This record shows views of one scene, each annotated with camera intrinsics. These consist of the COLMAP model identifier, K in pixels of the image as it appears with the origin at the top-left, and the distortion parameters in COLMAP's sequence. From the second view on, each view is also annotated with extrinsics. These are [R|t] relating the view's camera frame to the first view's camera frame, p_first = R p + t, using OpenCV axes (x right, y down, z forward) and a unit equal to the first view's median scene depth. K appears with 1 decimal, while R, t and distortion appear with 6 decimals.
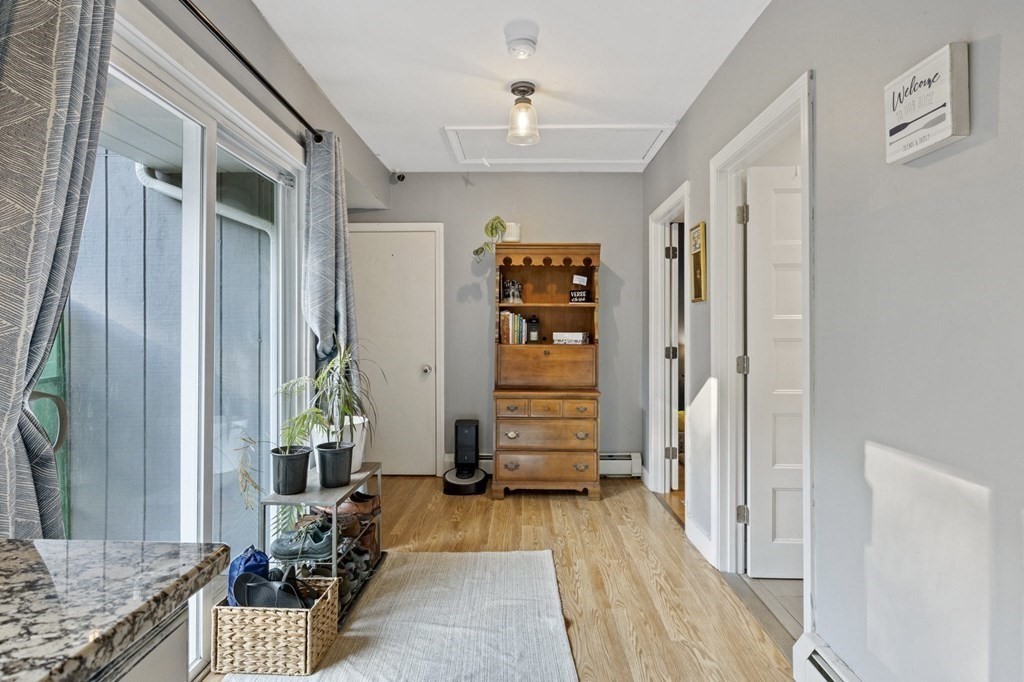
lens RADIAL K [[527.3, 0, 512.0], [0, 527.3, 341.0], [0, 0, 1]] dist [-0.001131, -0.000140]
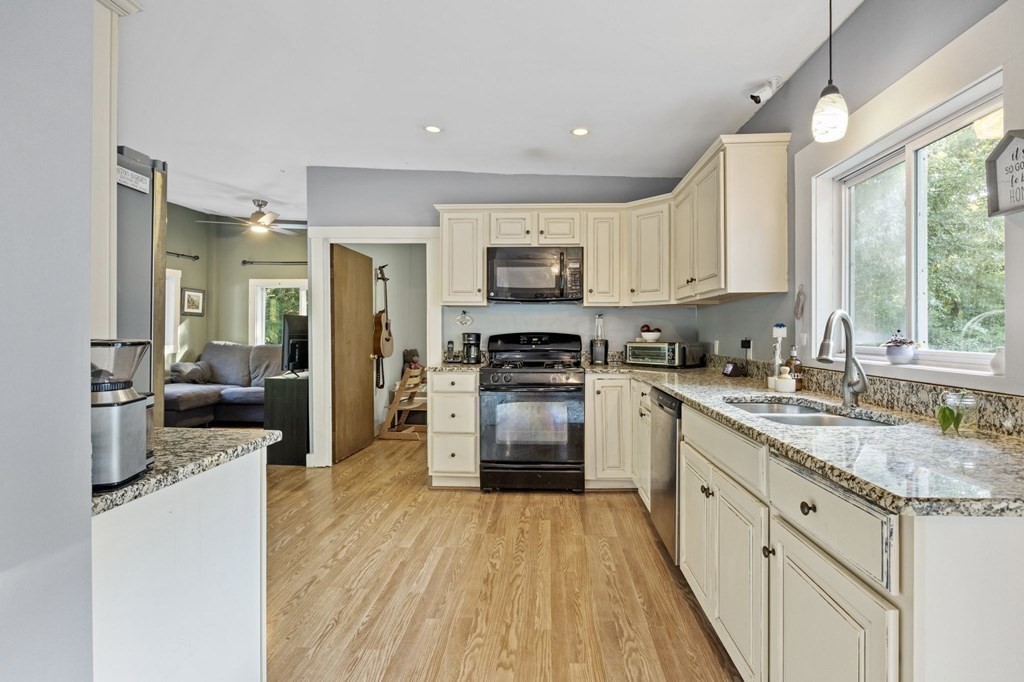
lens RADIAL K [[513.8, 0, 517.6], [0, 513.8, 330.8], [0, 0, 1]] dist [-0.007146, -0.000903]
pose [[-0.998804, -0.006599, 0.048439, 0.243820], [-0.006504, 0.999977, 0.002114, -0.036995], [-0.048452, 0.001796, -0.998824, 1.358853]]
